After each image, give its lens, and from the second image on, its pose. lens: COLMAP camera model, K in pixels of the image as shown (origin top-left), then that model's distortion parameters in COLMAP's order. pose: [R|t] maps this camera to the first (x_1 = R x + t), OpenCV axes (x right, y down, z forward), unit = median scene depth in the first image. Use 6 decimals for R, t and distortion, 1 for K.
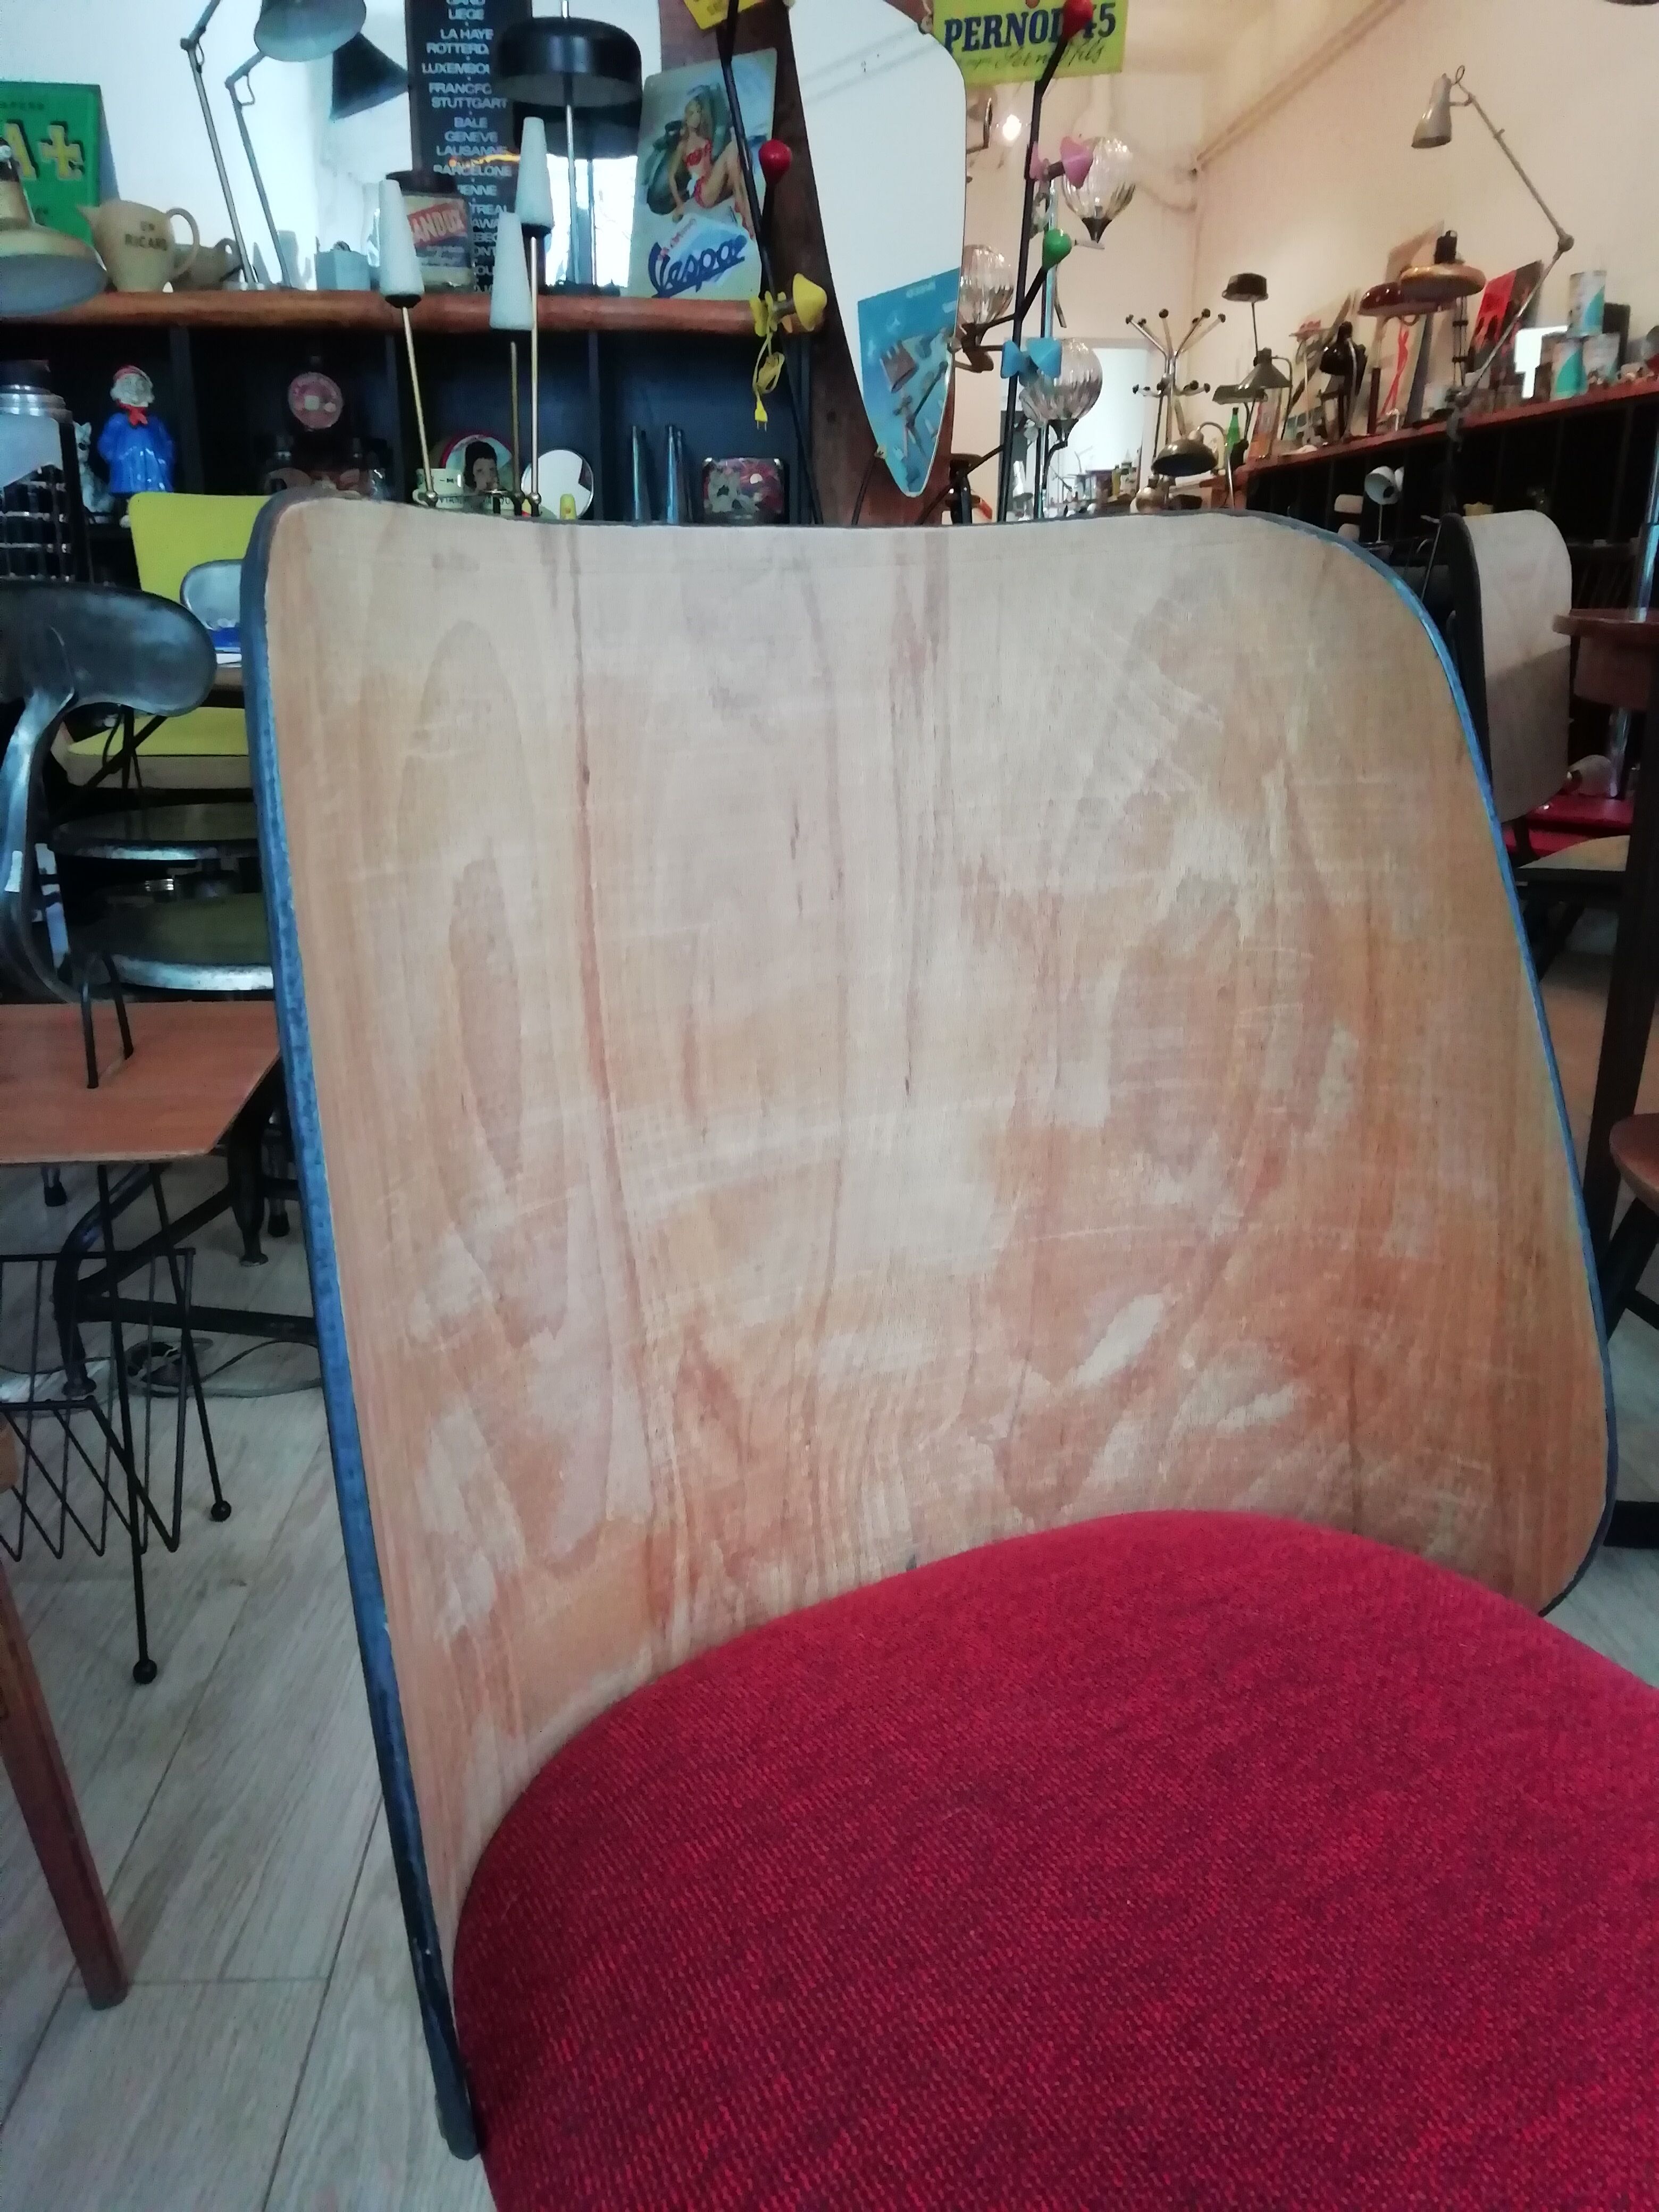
lens RADIAL K [[1668.0, 0, 829.5], [0, 1668.0, 1106.0], [0, 0, 1]] dist [0.020104, -0.030215]
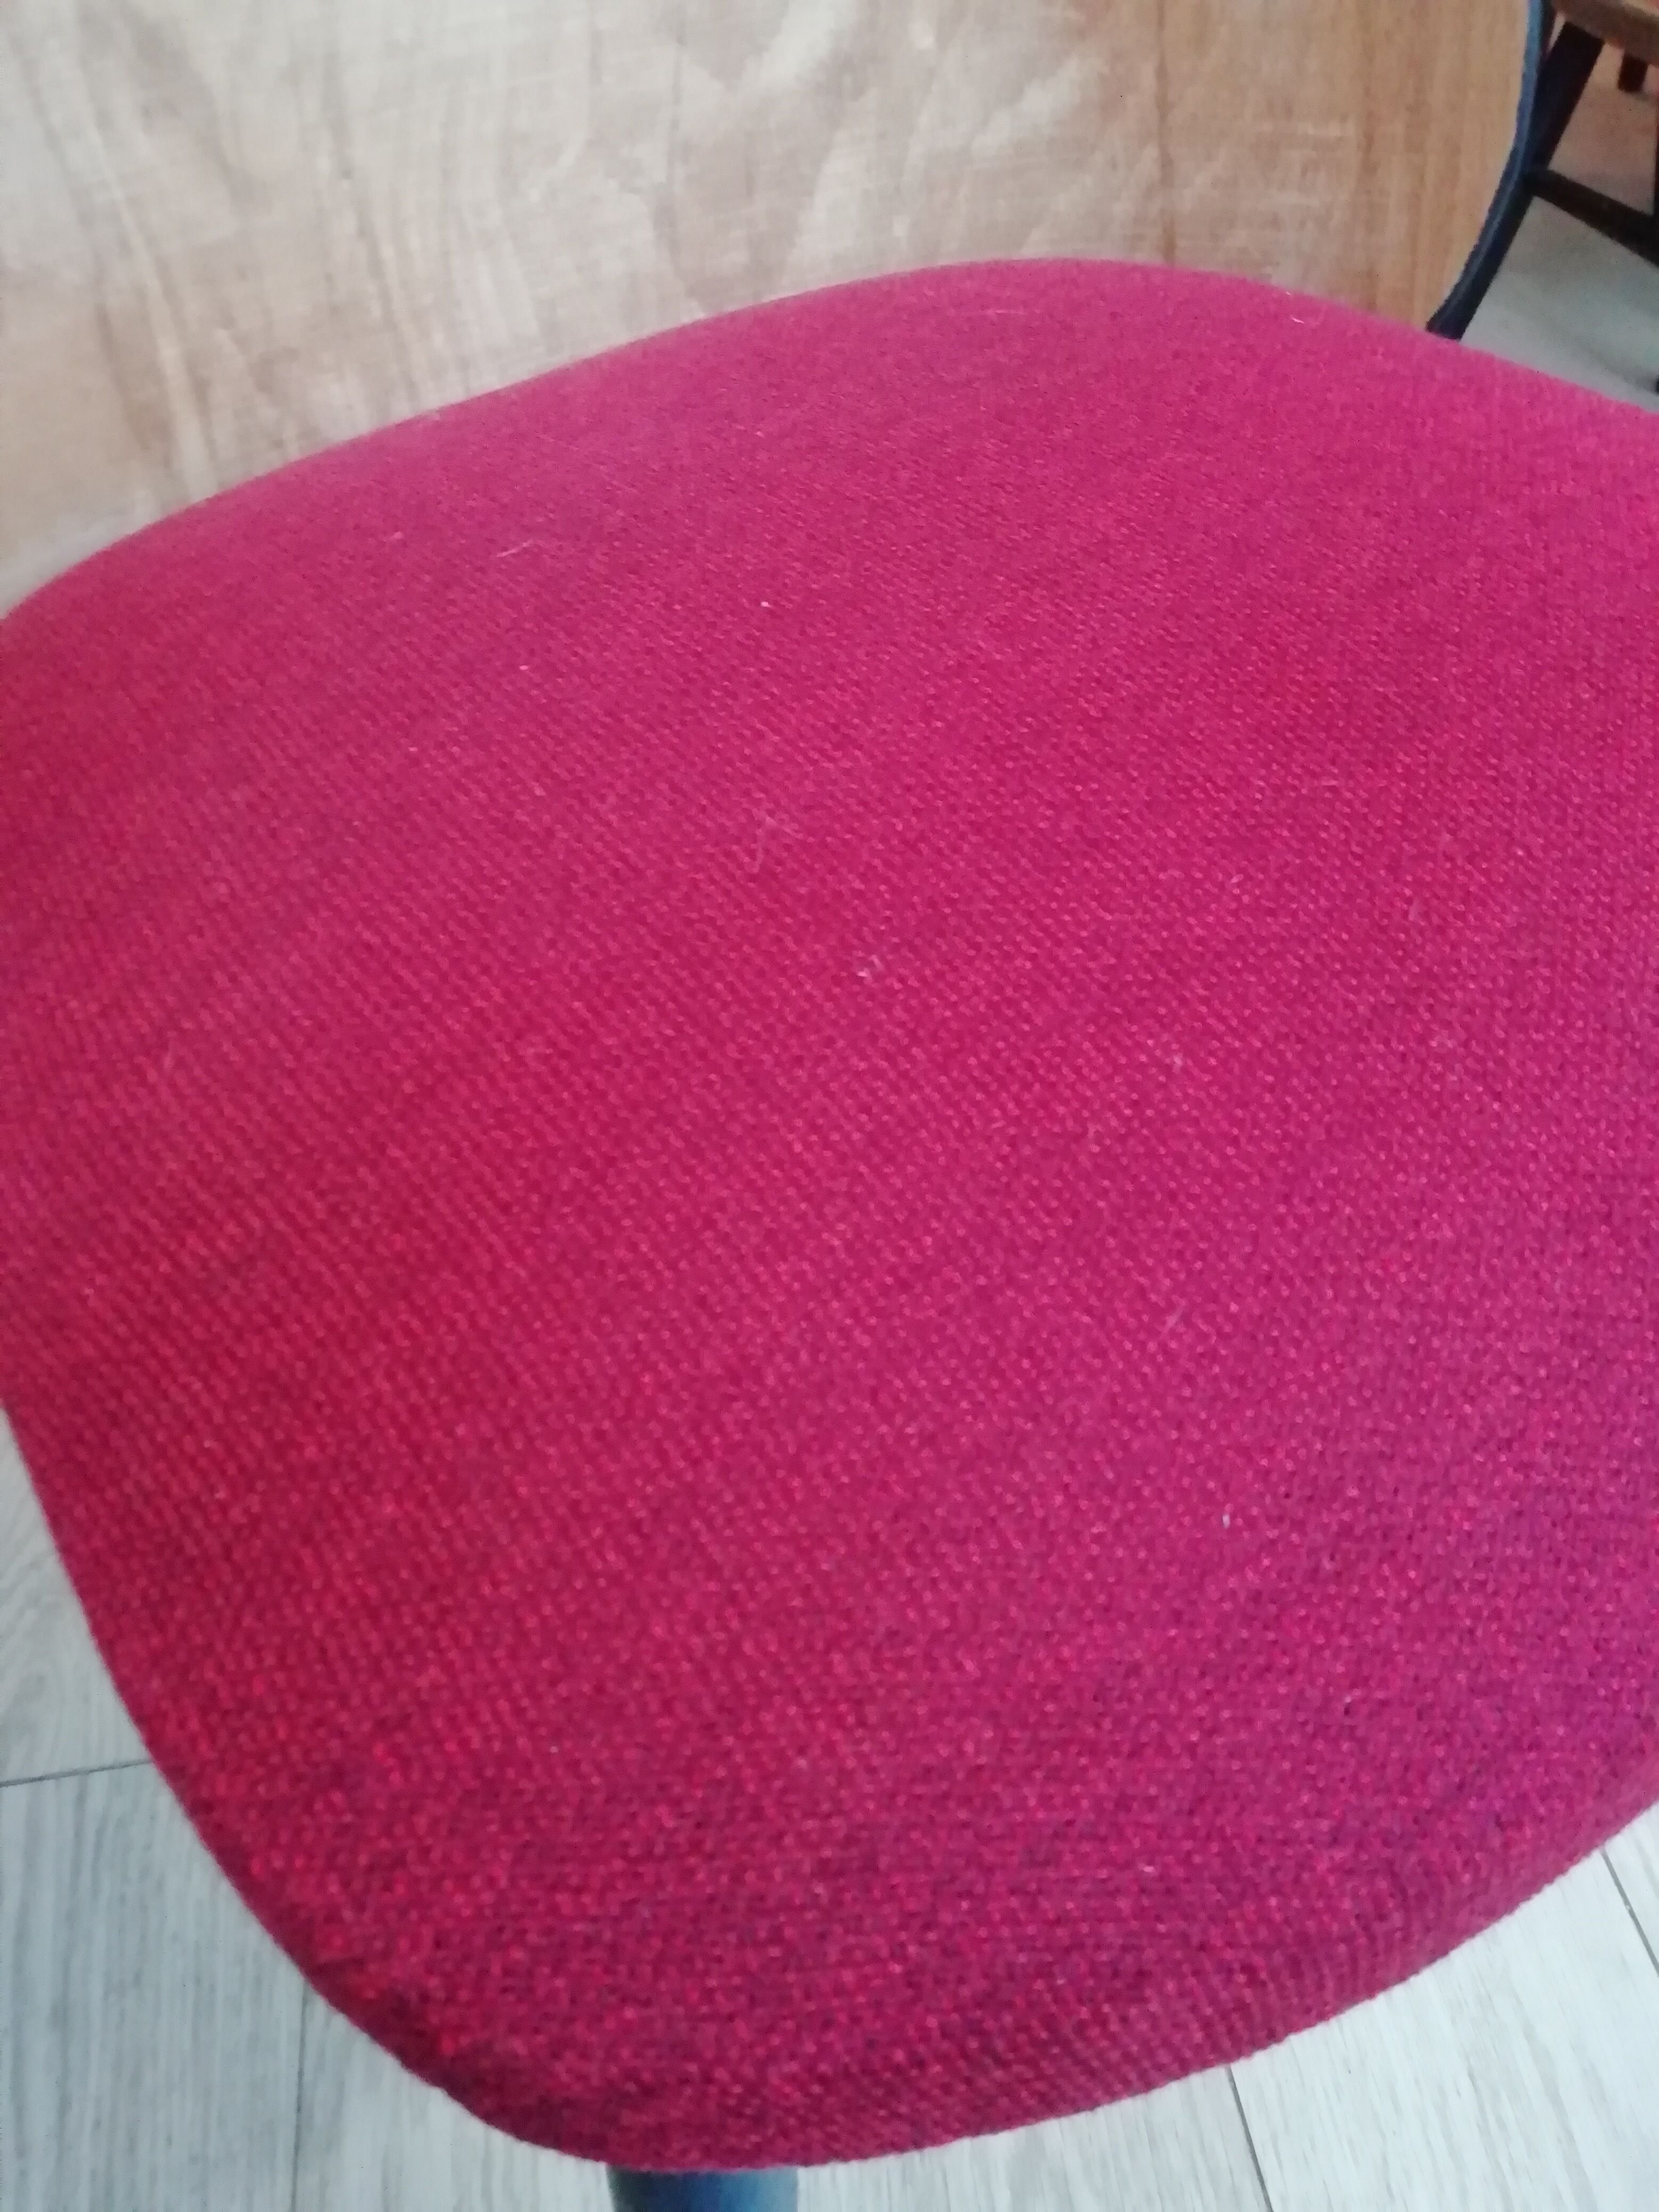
lens RADIAL K [[1668.0, 0, 829.5], [0, 1668.0, 1106.0], [0, 0, 1]] dist [0.020104, -0.030215]
pose [[0.992560, -0.113684, 0.043603, 0.106654], [0.082700, 0.892277, 0.443849, 0.253563], [-0.089365, -0.436941, 0.895040, 0.231198]]
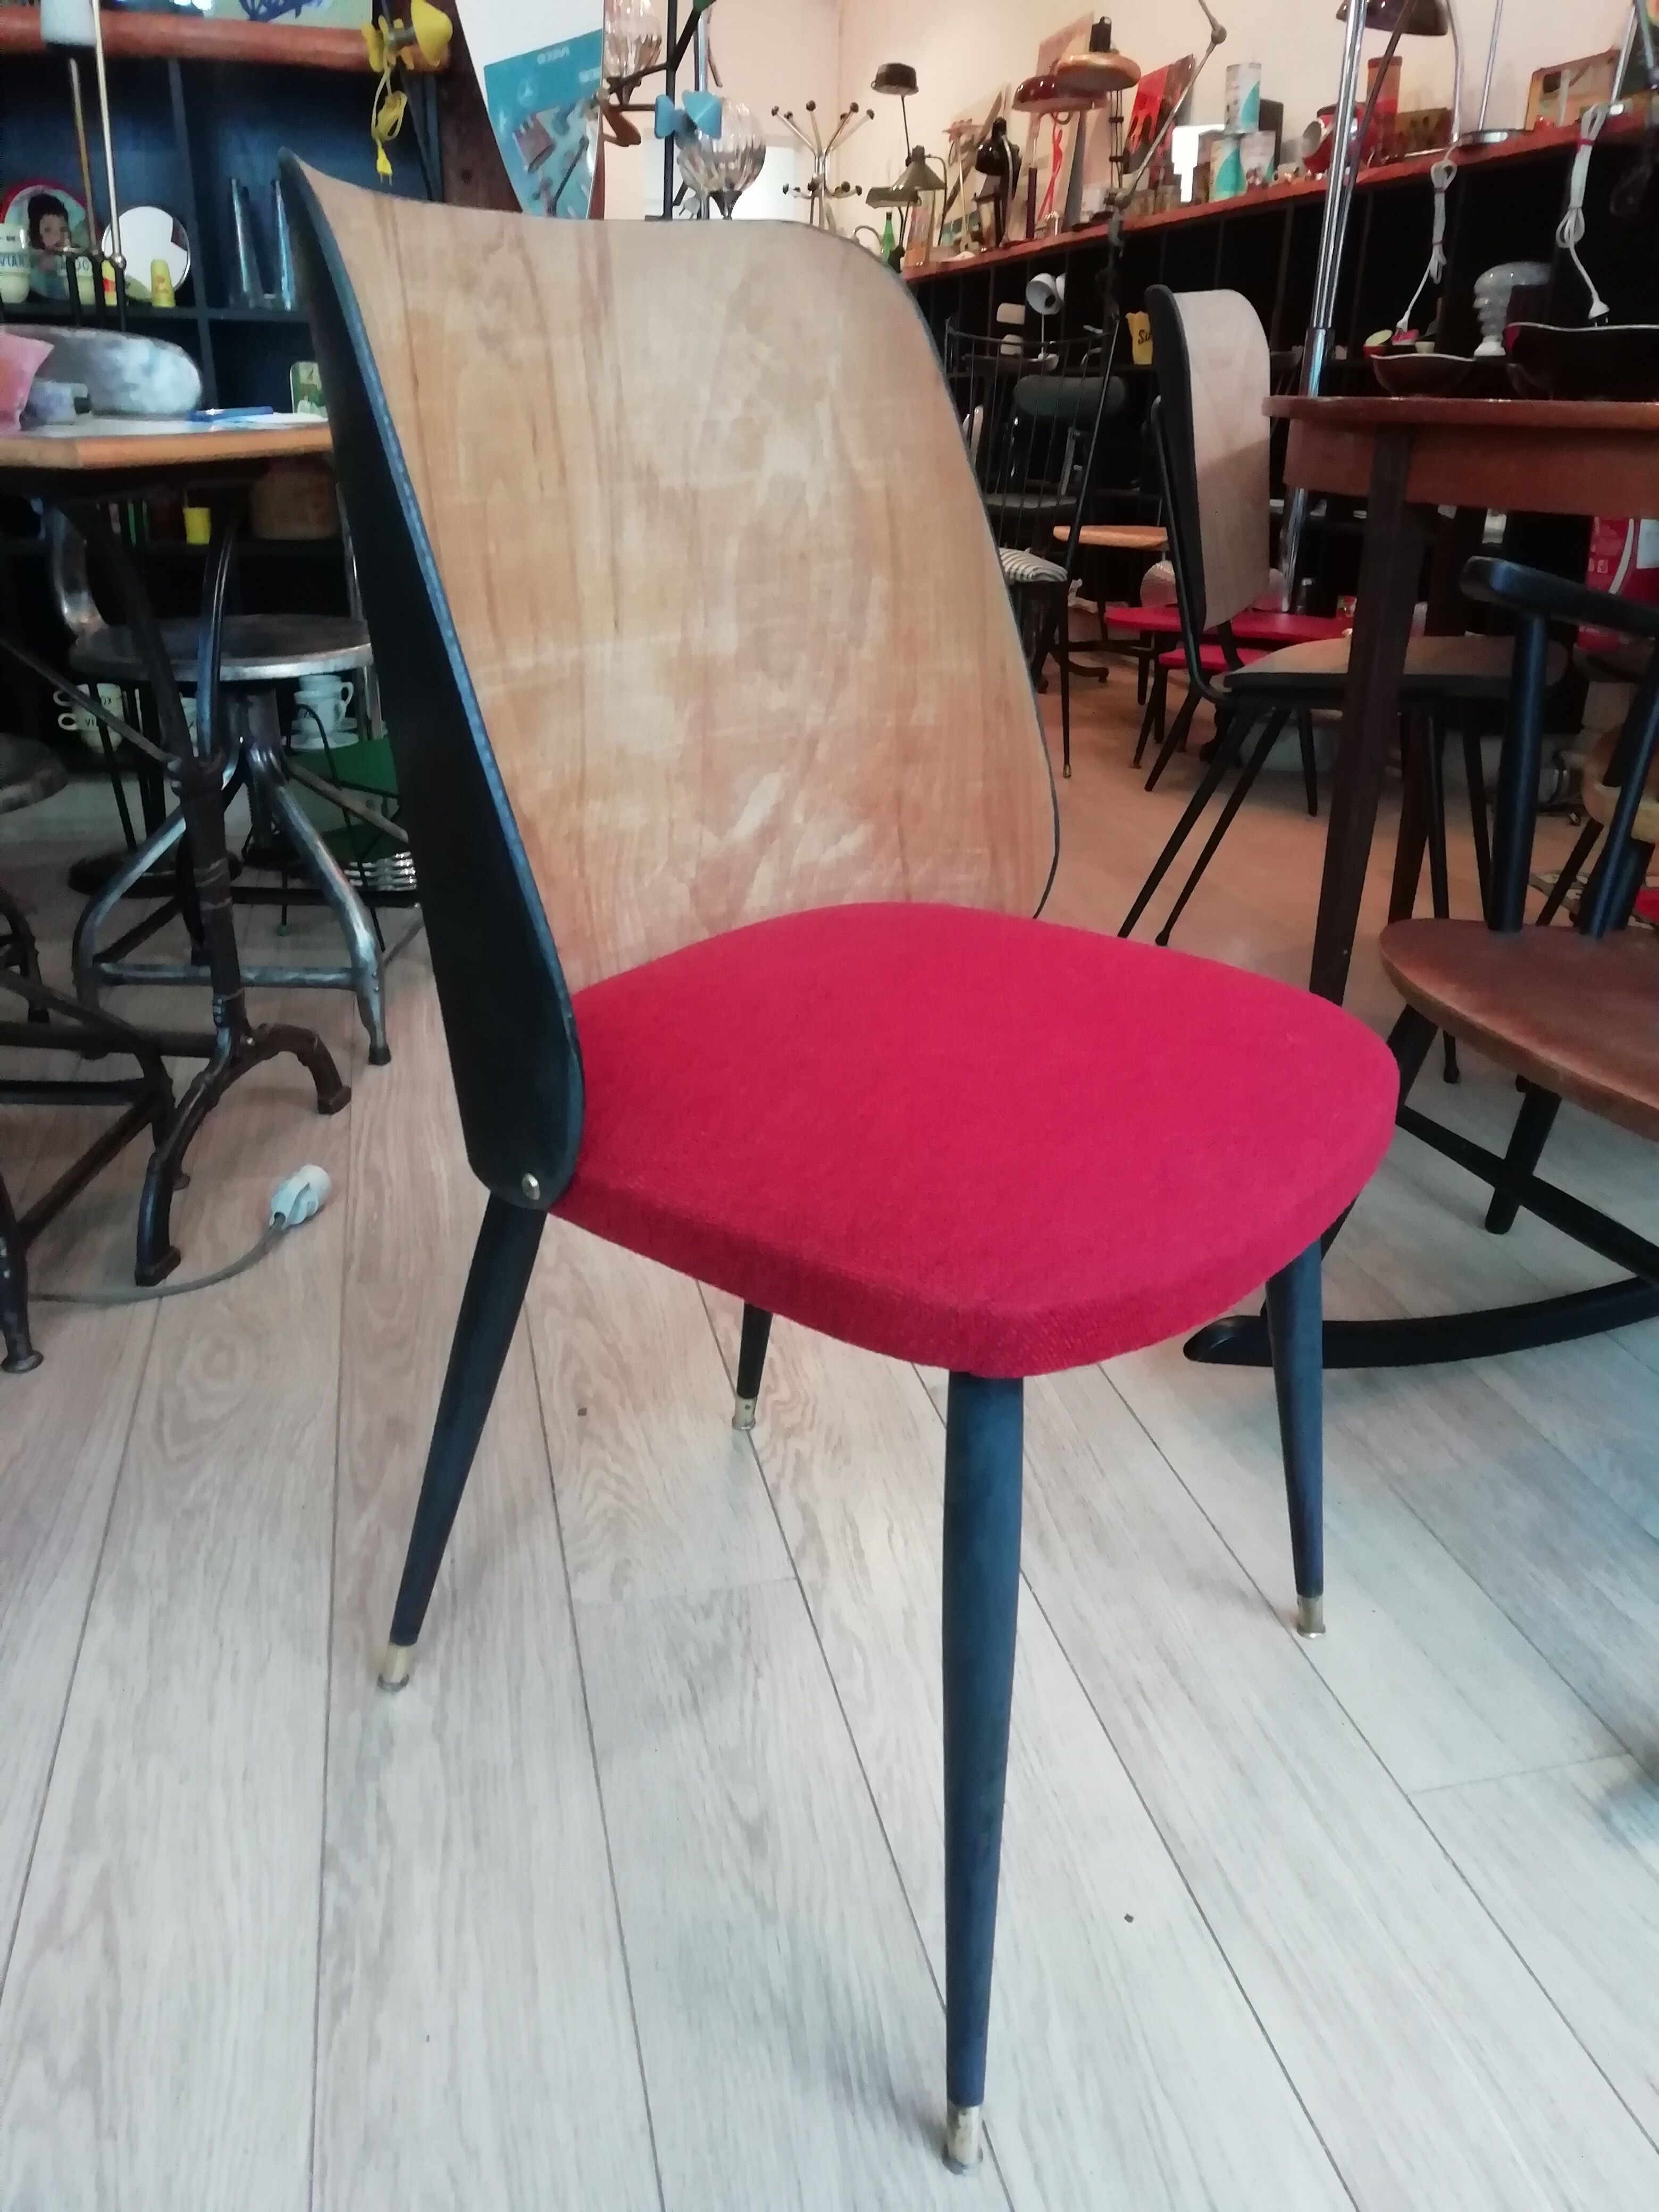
lens RADIAL K [[1638.0, 0, 829.5], [0, 1638.0, 1106.0], [0, 0, 1]] dist [0.019819, -0.021830]
pose [[0.907814, -0.156452, 0.389097, -0.410969], [0.120636, 0.986012, 0.115006, 0.262275], [-0.401647, -0.057465, 0.913990, -0.420497]]
